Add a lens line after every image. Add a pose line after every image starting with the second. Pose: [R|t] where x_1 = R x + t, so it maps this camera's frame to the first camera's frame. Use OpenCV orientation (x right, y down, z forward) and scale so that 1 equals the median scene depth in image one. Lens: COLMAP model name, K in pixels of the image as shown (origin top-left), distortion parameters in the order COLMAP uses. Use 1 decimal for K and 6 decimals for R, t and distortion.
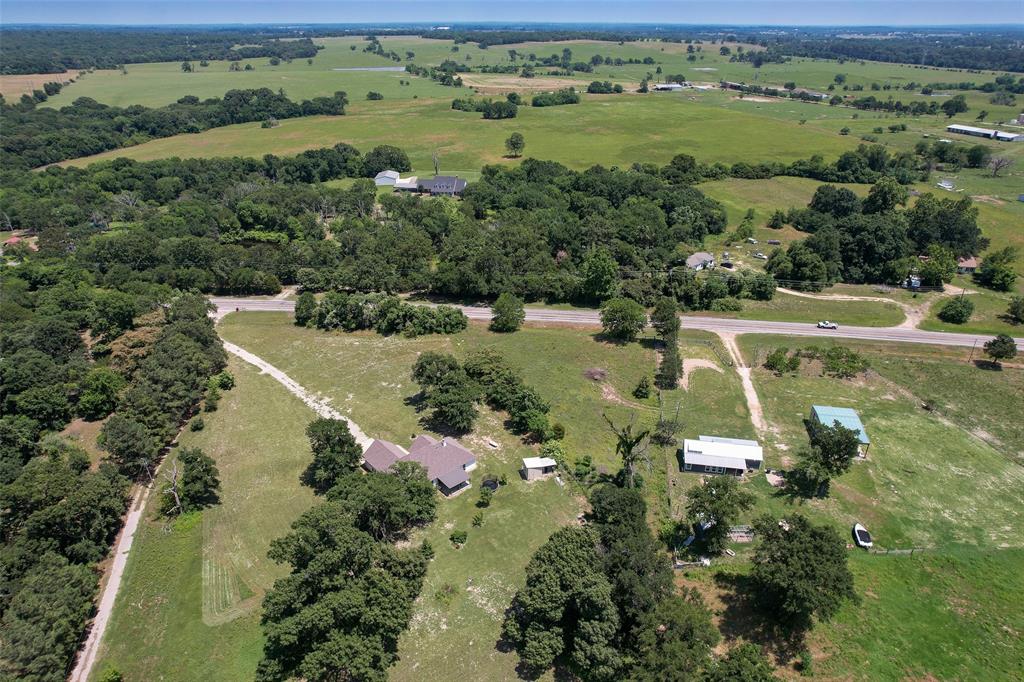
lens RADIAL K [[661.4, 0, 508.4], [0, 661.4, 339.6], [0, 0, 1]] dist [-0.053269, 0.038602]
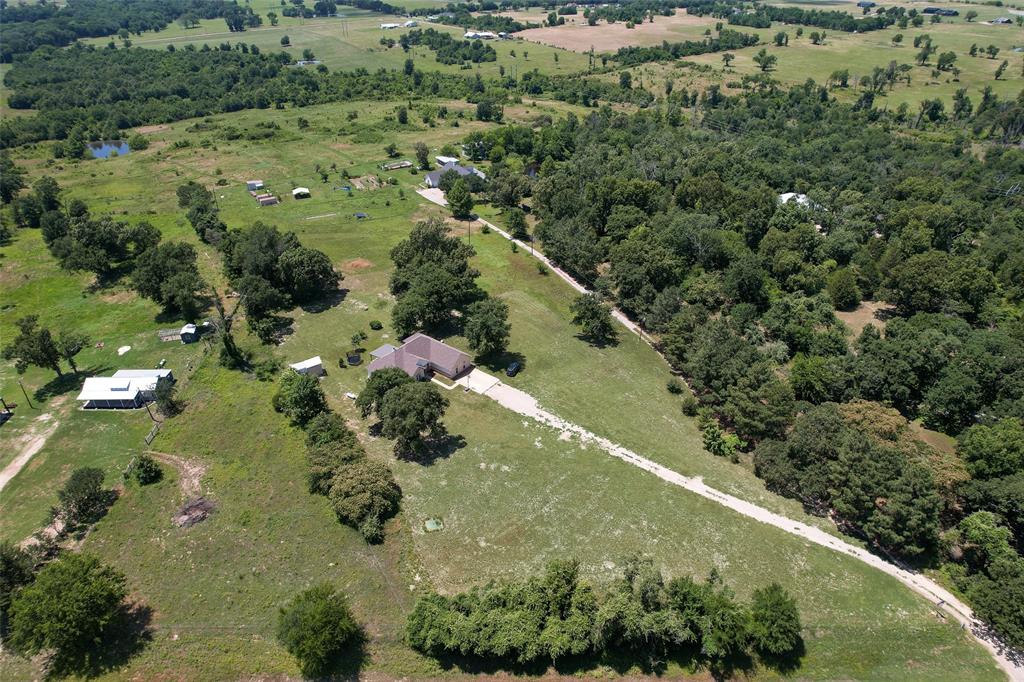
lens RADIAL K [[661.4, 0, 509.3], [0, 661.4, 341.4], [0, 0, 1]] dist [-0.053269, 0.038602]
pose [[-0.983111, 0.108030, -0.147722, -0.130555], [-0.068522, 0.531184, 0.844481, -0.805223], [0.169697, 0.840341, -0.514810, 1.638224]]
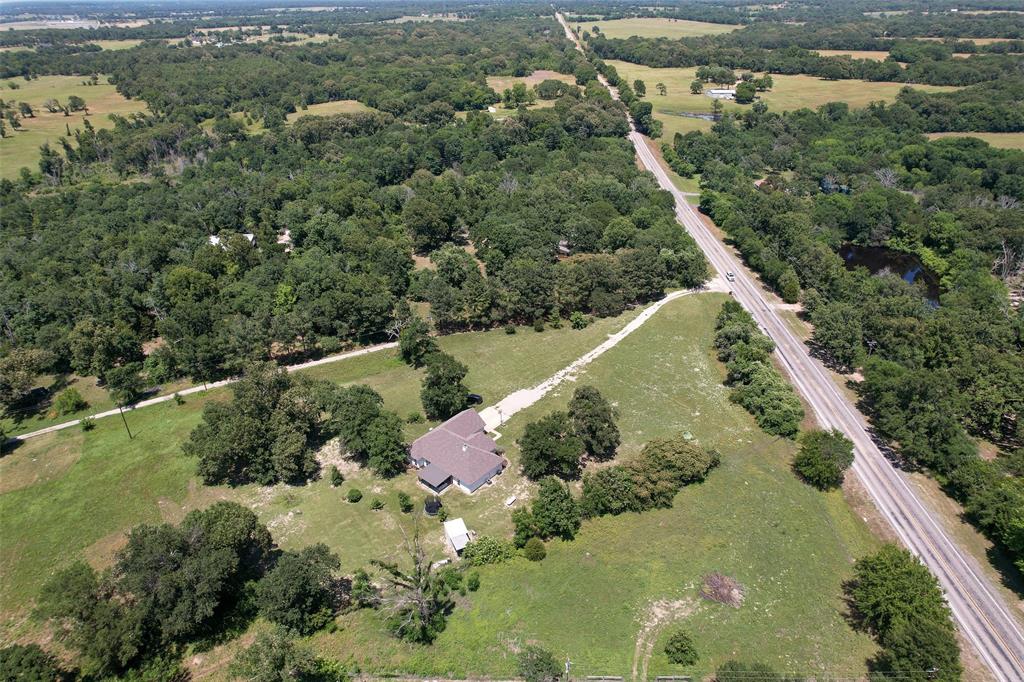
lens RADIAL K [[661.4, 0, 514.5], [0, 661.4, 336.3], [0, 0, 1]] dist [-0.053269, 0.038602]
pose [[0.137303, 0.470569, -0.871615, 0.680907], [-0.425310, 0.822712, 0.377169, -0.371120], [0.894572, 0.318920, 0.313098, 0.747889]]
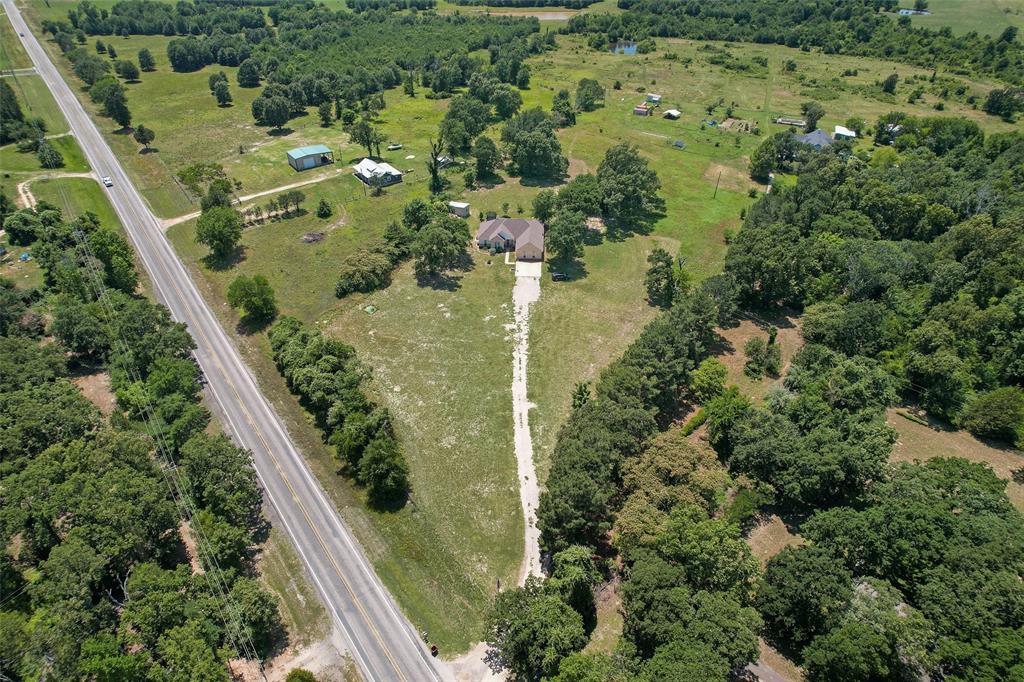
lens RADIAL K [[661.4, 0, 508.5], [0, 661.4, 339.5], [0, 0, 1]] dist [-0.053269, 0.038602]
pose [[-0.713233, -0.407823, 0.570069, -1.020791], [0.314725, 0.540378, 0.780346, -0.784133], [-0.626296, 0.735984, -0.257063, 1.574749]]
